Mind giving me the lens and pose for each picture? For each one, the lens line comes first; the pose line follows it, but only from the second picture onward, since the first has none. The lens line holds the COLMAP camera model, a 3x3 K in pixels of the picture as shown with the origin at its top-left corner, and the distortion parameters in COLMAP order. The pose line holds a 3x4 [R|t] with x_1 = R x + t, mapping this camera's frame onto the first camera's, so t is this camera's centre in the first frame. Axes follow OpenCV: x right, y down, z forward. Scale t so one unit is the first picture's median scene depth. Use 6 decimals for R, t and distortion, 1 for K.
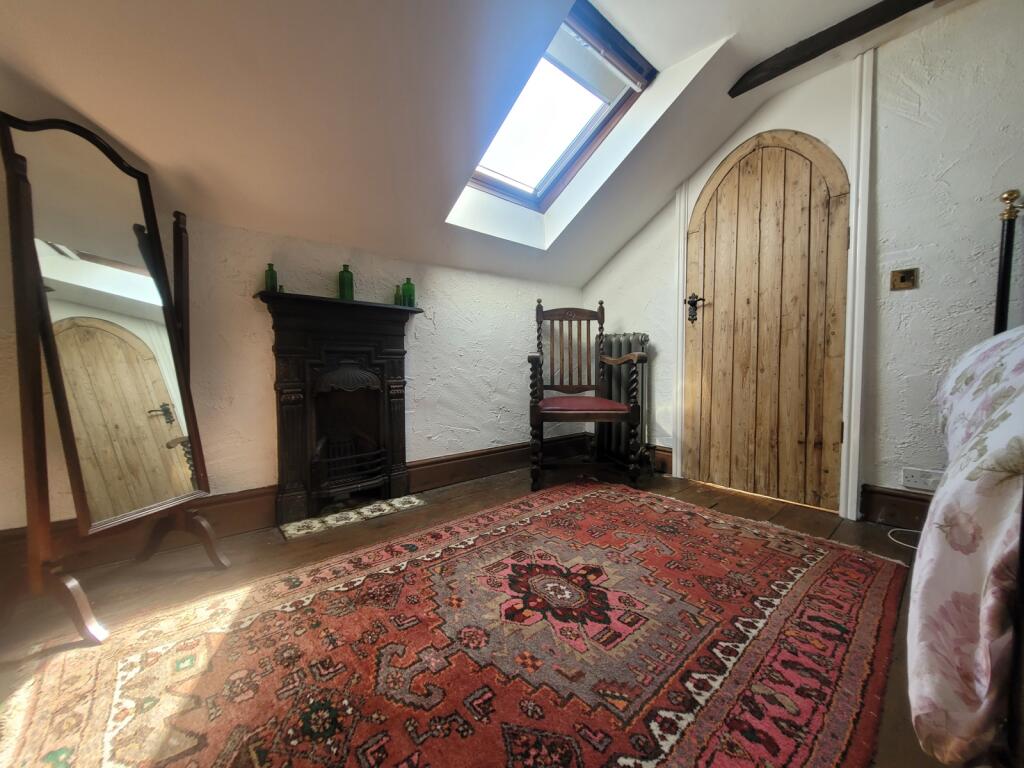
lens RADIAL K [[402.1, 0, 519.3], [0, 402.1, 380.7], [0, 0, 1]] dist [0.004578, -0.000634]
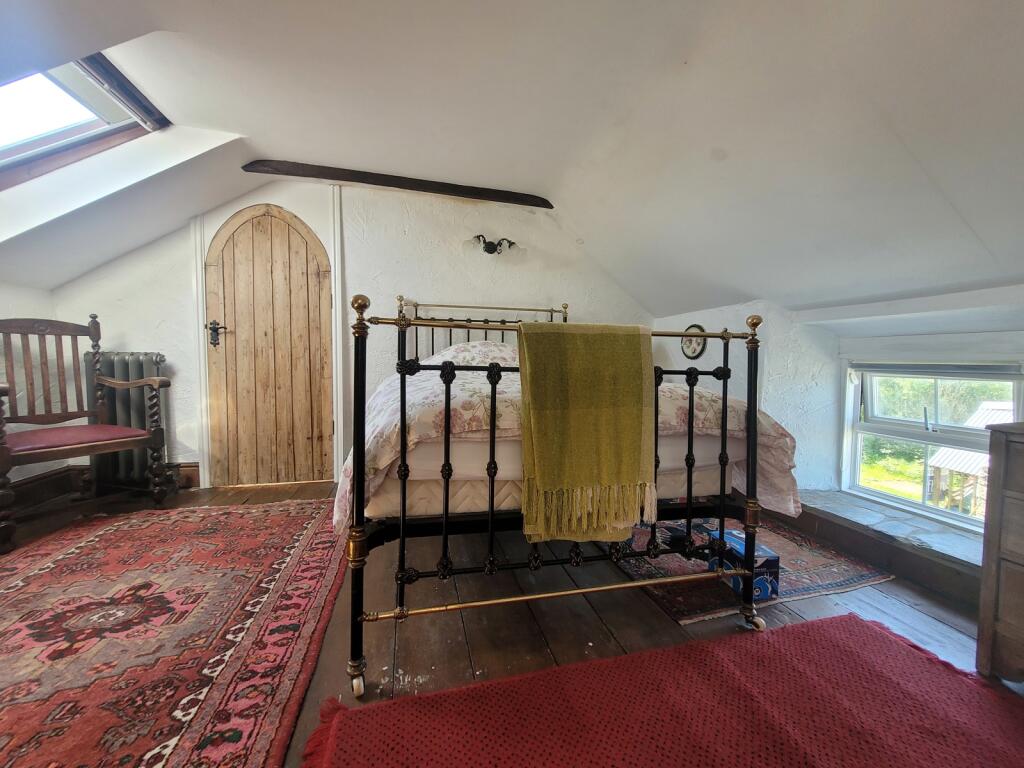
lens RADIAL K [[402.1, 0, 518.9], [0, 402.1, 380.4], [0, 0, 1]] dist [0.004578, -0.000634]
pose [[0.464345, -0.042583, 0.884630, -0.203504], [0.026056, 0.999068, 0.034415, -0.080066], [-0.885271, 0.007070, 0.465021, -0.315365]]
